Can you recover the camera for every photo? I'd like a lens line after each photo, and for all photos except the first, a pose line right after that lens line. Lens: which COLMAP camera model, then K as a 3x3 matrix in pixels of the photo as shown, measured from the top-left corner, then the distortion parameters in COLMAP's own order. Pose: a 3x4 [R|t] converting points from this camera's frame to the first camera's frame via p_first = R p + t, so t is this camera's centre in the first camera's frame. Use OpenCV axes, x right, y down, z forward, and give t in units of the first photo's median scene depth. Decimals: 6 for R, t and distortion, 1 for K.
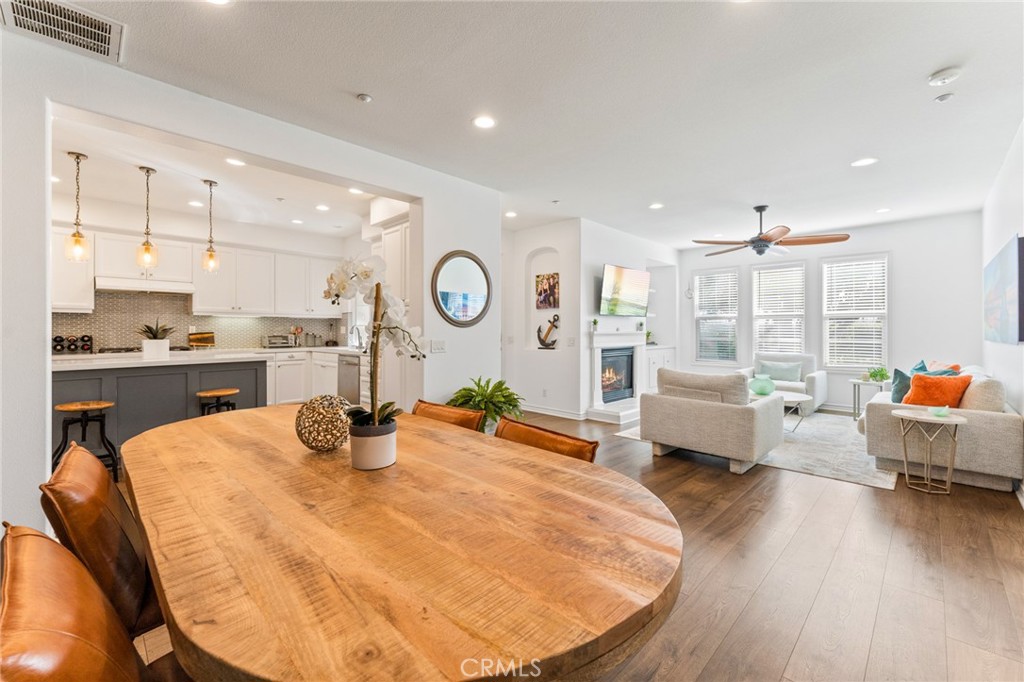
lens RADIAL K [[426.3, 0, 513.7], [0, 426.3, 327.5], [0, 0, 1]] dist [0.003285, 0.000505]
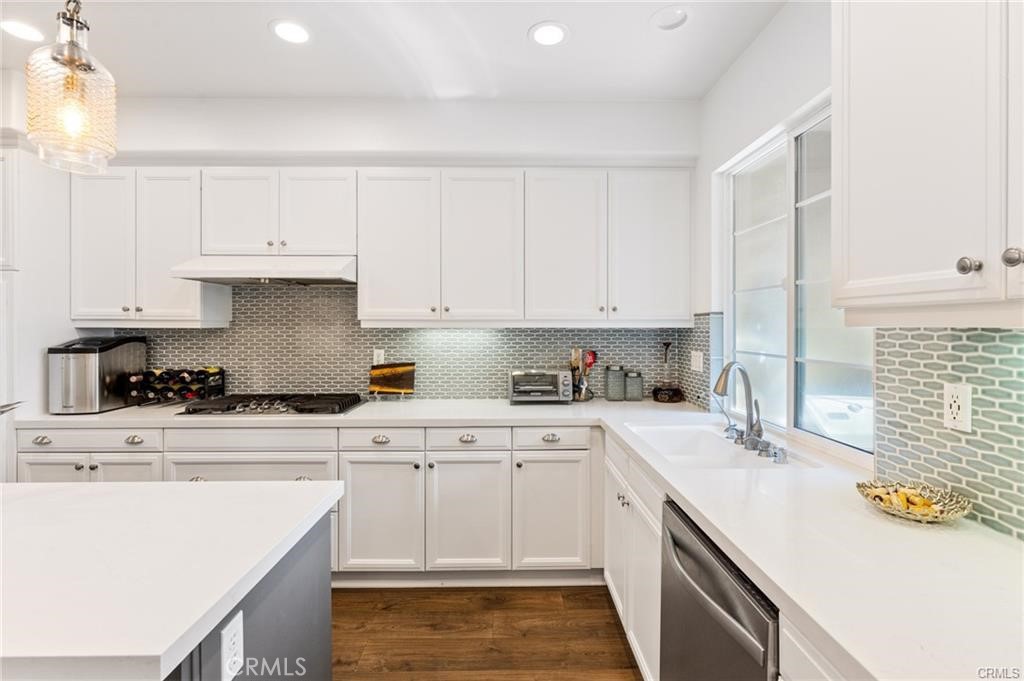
lens RADIAL K [[471.3, 0, 511.2], [0, 471.3, 326.7], [0, 0, 1]] dist [-0.003560, -0.000655]
pose [[0.706912, 0.001148, -0.707301, -0.270495], [0.004891, 0.999967, 0.006512, -0.030661], [0.707285, -0.008062, 0.706883, 0.715864]]
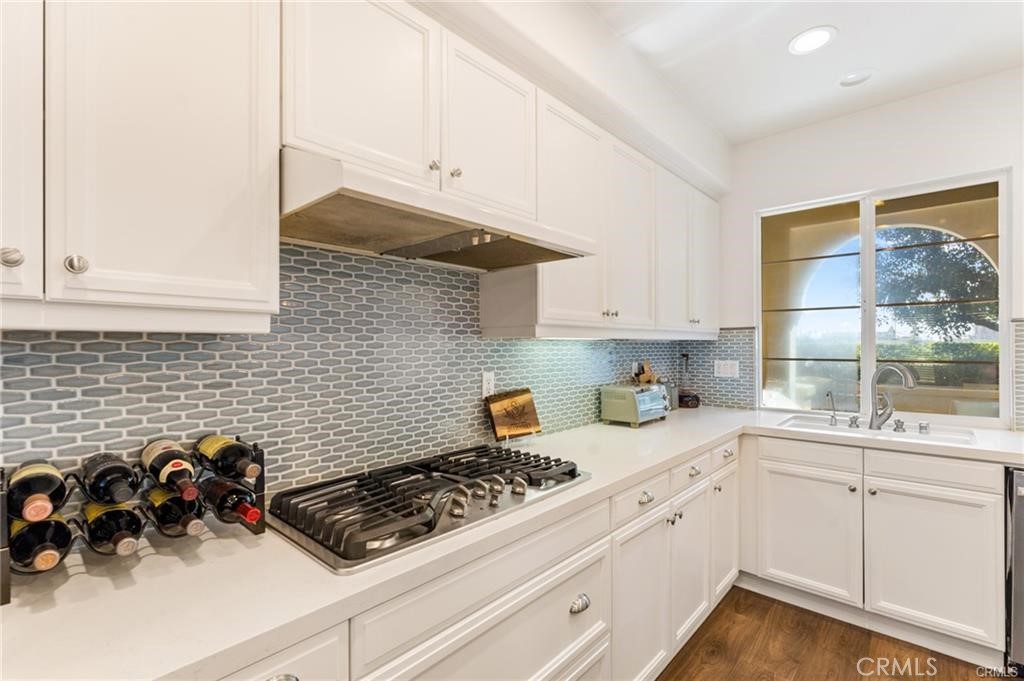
lens RADIAL K [[465.1, 0, 510.8], [0, 465.1, 345.7], [0, 0, 1]] dist [0.000712, 0.000009]
pose [[0.999498, -0.004310, 0.031398, -0.728452], [0.004086, 0.999966, 0.007200, -0.024136], [-0.031428, -0.007068, 0.999481, 0.648292]]
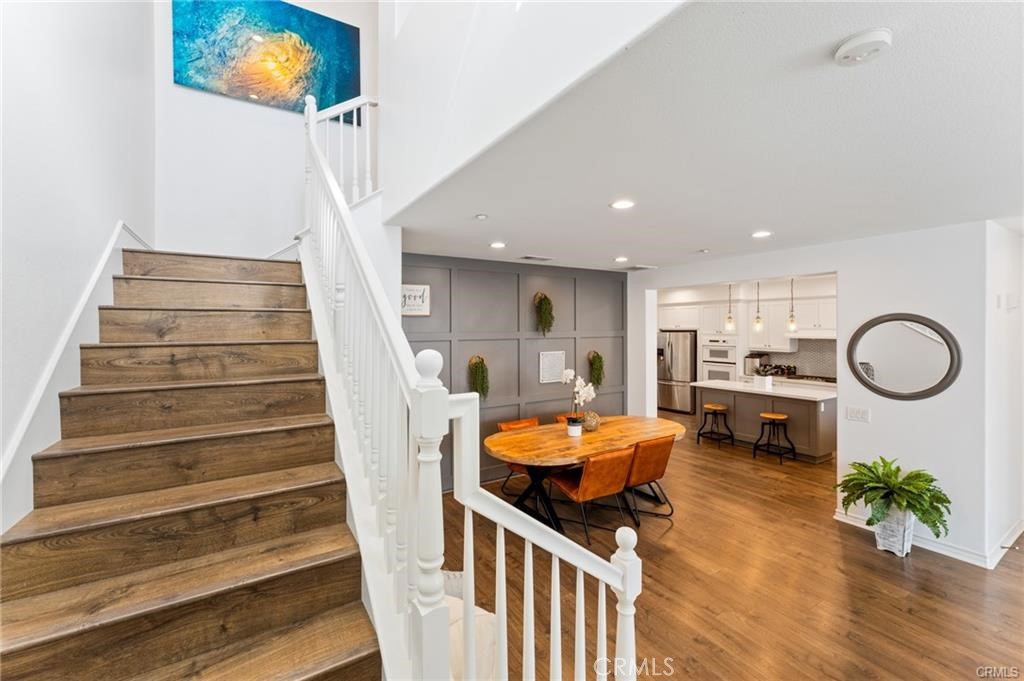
lens RADIAL K [[426.3, 0, 513.7], [0, 426.3, 327.0], [0, 0, 1]] dist [0.003285, 0.000505]
pose [[-0.218892, 0.008427, -0.975713, 0.664903], [0.000463, 0.999963, 0.008532, -0.119418], [0.975749, 0.001416, -0.218888, 0.288613]]
